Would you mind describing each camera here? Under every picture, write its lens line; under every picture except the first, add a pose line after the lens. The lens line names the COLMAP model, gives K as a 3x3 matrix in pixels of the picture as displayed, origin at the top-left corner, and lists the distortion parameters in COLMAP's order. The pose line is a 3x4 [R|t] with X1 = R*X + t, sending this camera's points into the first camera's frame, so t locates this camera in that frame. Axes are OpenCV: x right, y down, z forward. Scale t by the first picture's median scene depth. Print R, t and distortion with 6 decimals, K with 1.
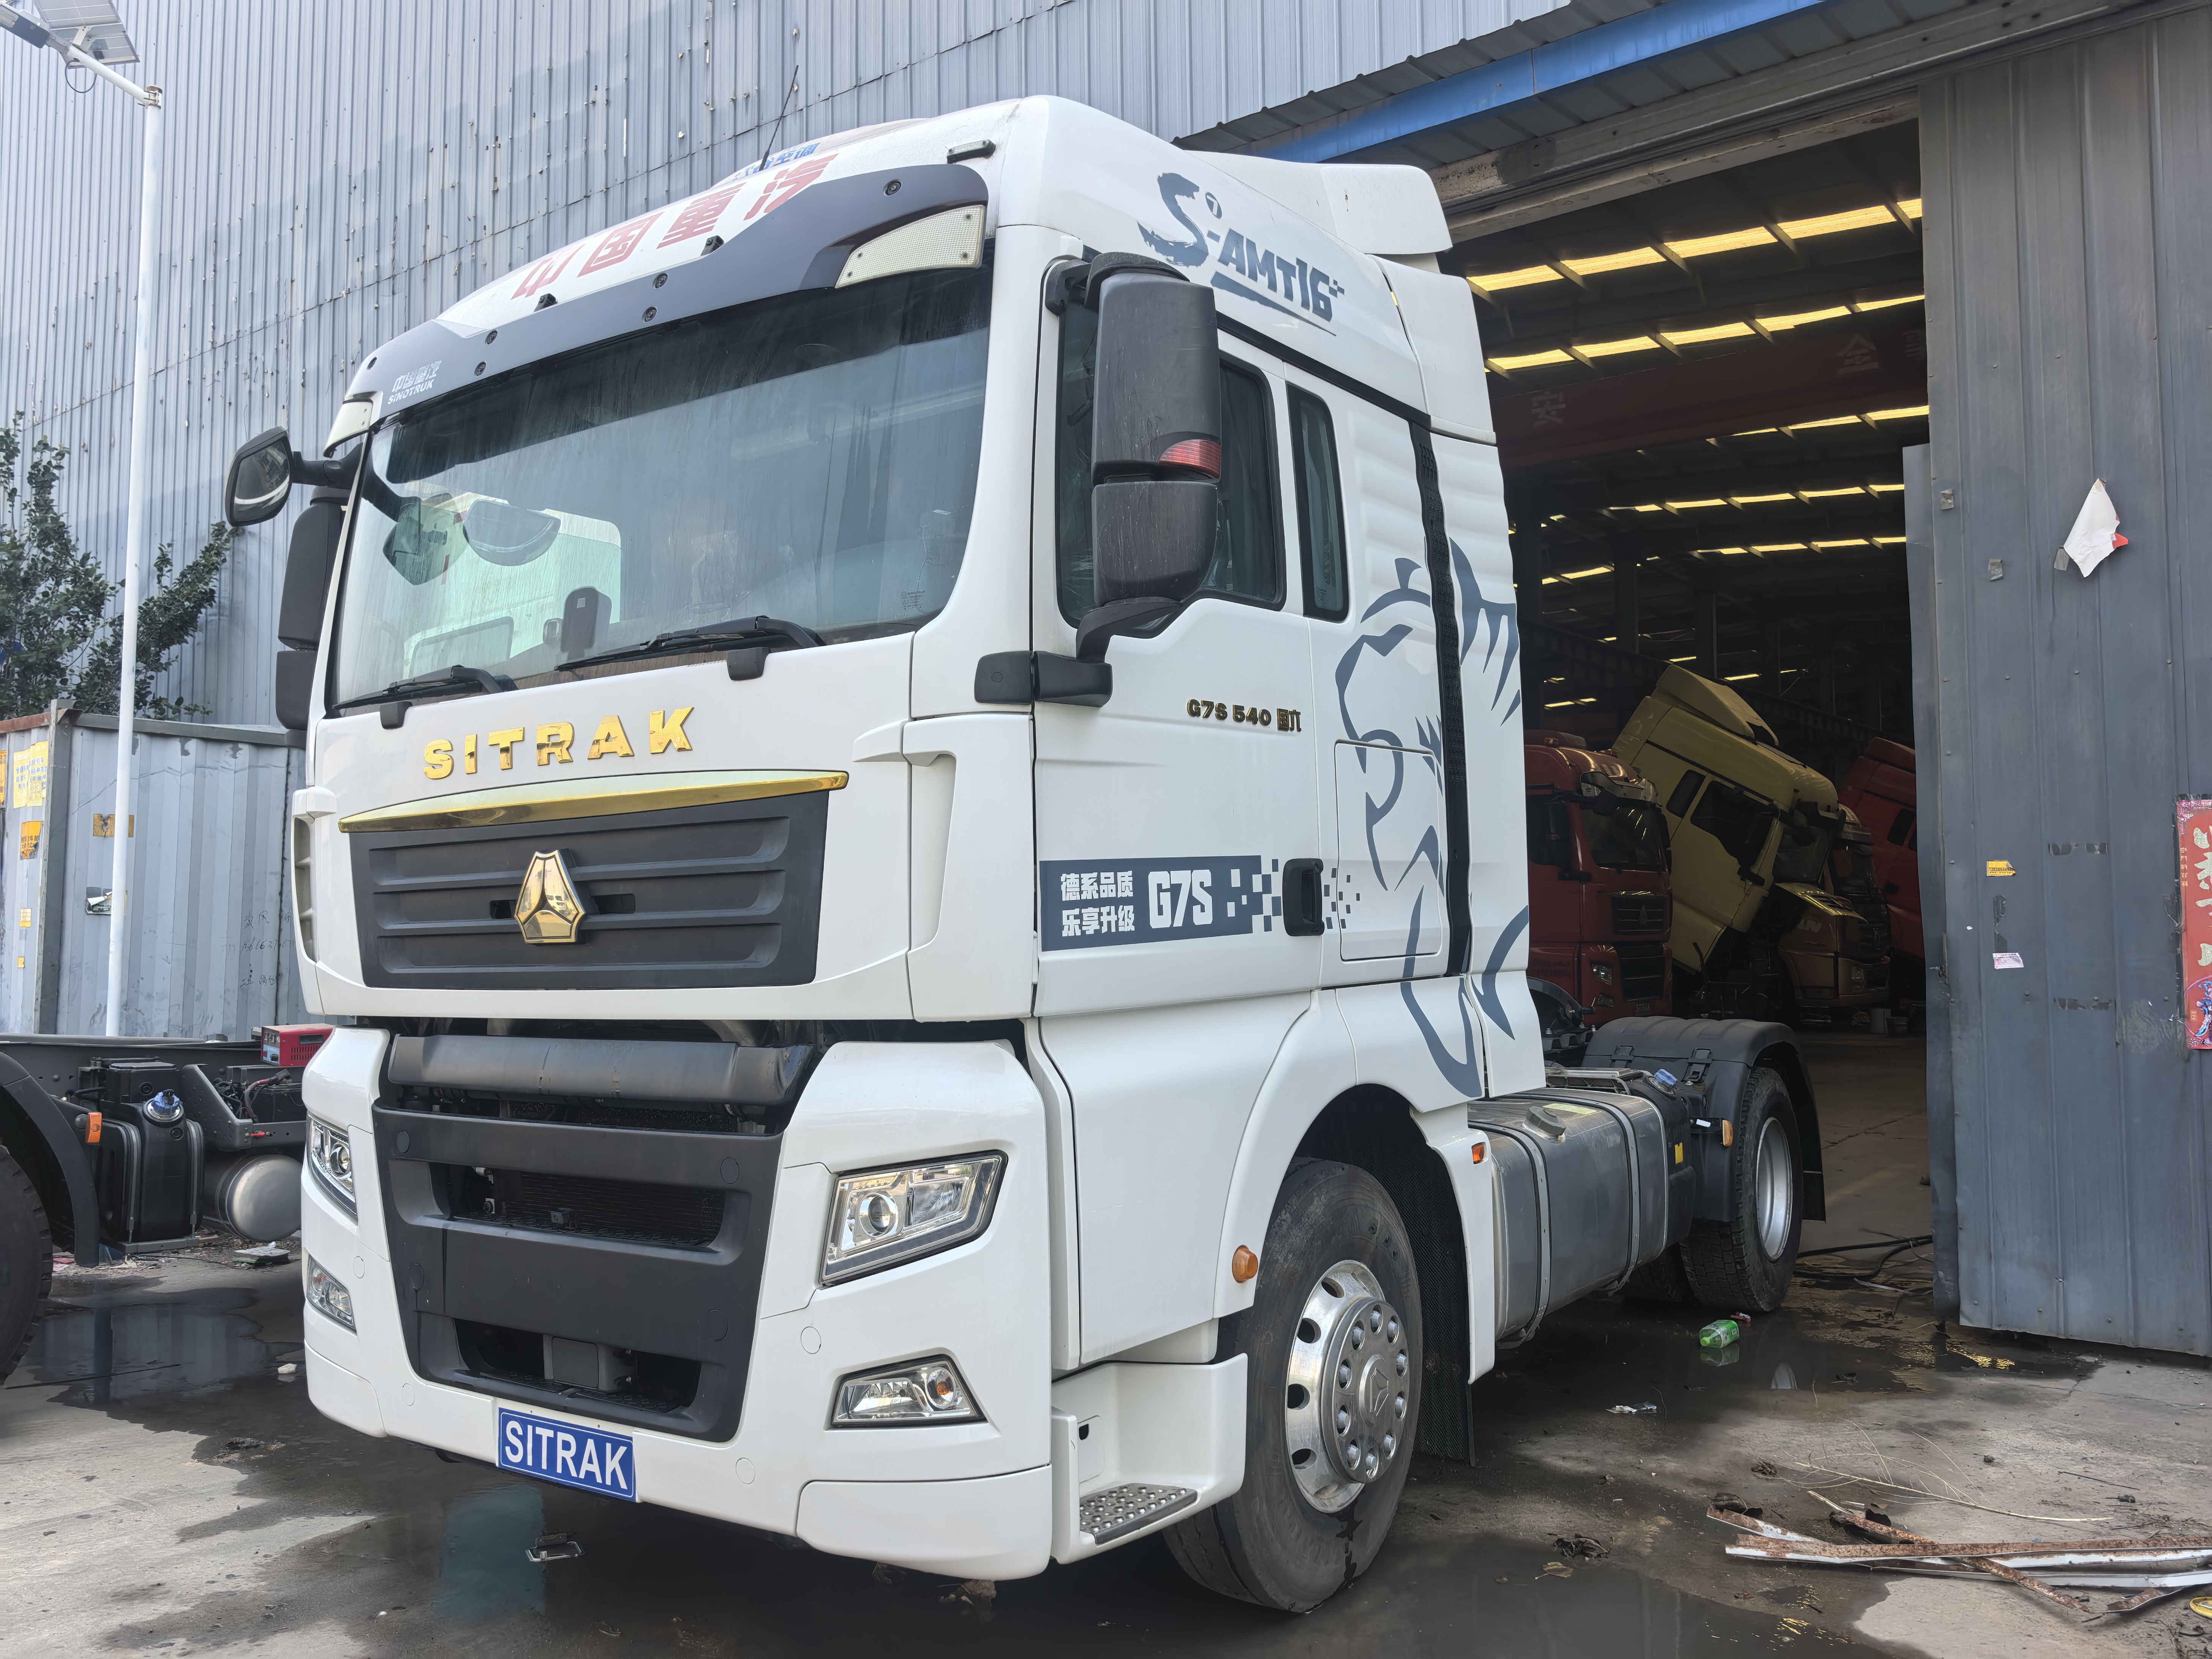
lens RADIAL K [[1748.4, 0, 1103.7], [0, 1748.4, 810.9], [0, 0, 1]] dist [0.009784, -0.000161]
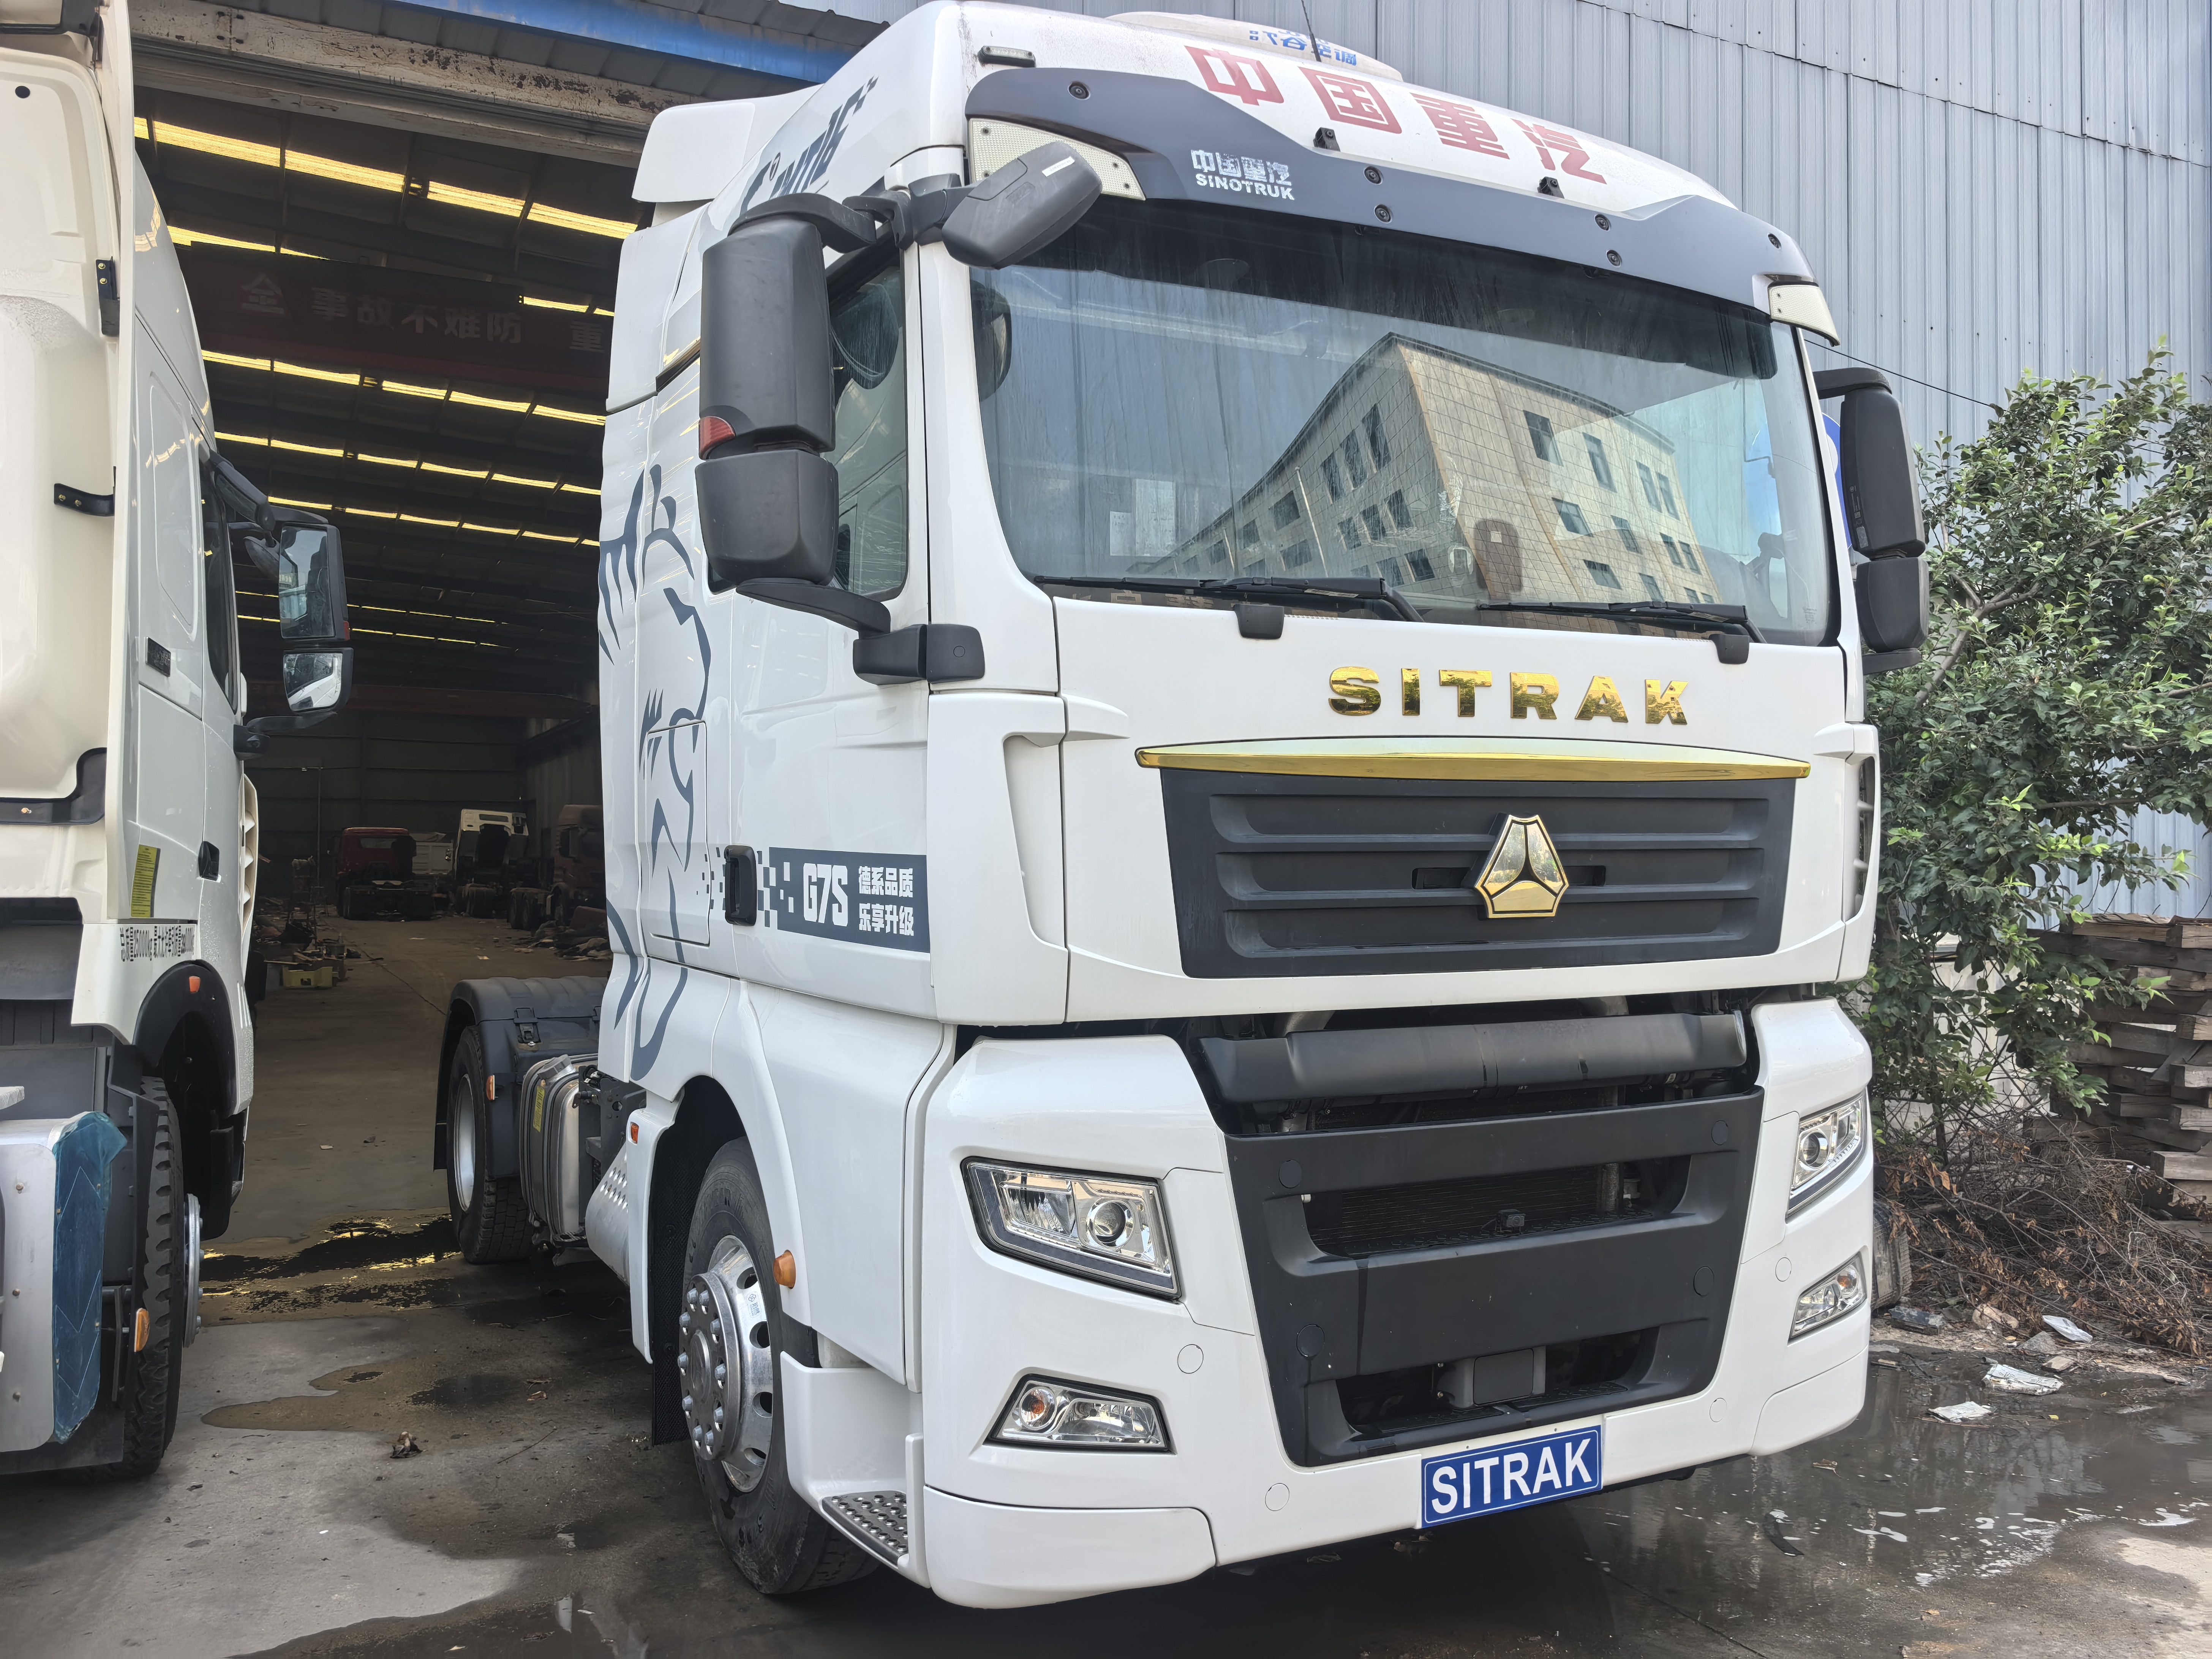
lens RADIAL K [[1728.5, 0, 1109.8], [0, 1728.5, 836.3], [0, 0, 1]] dist [0.042531, -0.058169]
pose [[0.476651, 0.025944, 0.878710, -1.217690], [-0.065224, 0.997853, 0.005918, 0.042684], [-0.876670, -0.060134, 0.477320, 0.774763]]
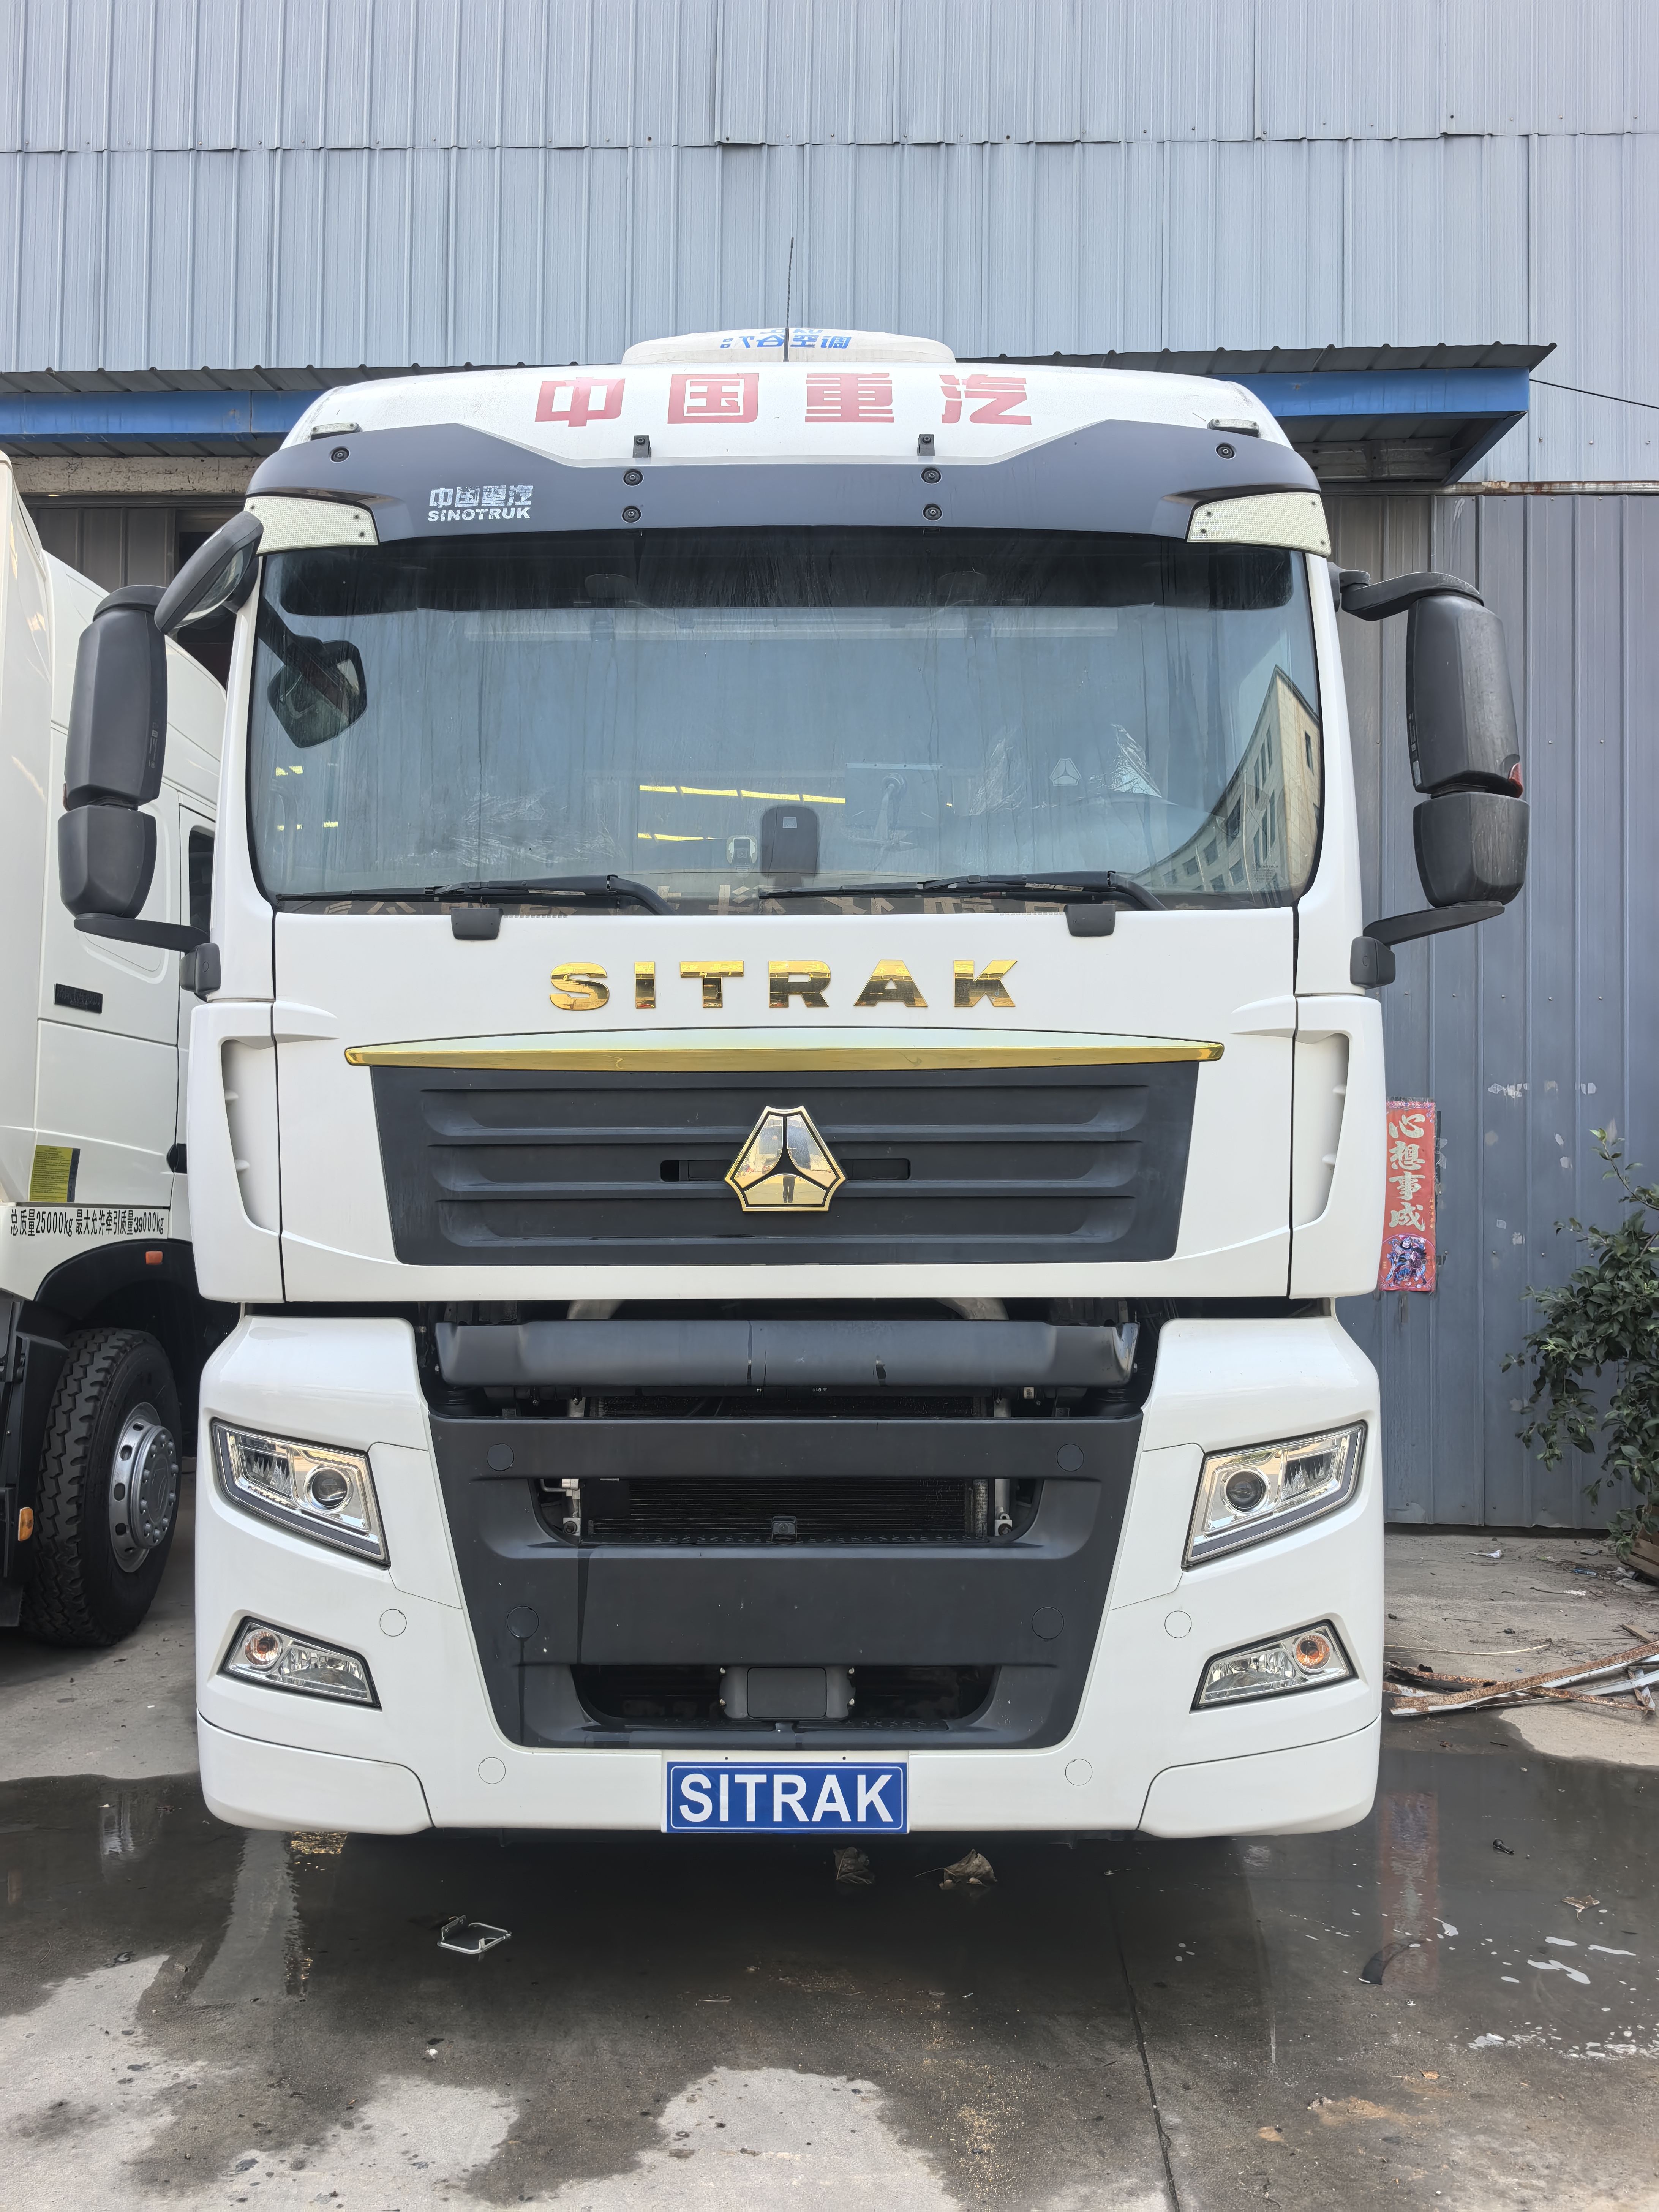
lens RADIAL K [[1728.5, 0, 829.5], [0, 1728.5, 1106.0], [0, 0, 1]] dist [0.042531, -0.058169]
pose [[0.826838, 0.037333, 0.561199, -0.790812], [-0.051699, 0.998615, 0.009739, 0.013485], [-0.560059, -0.037066, 0.827623, 0.286234]]
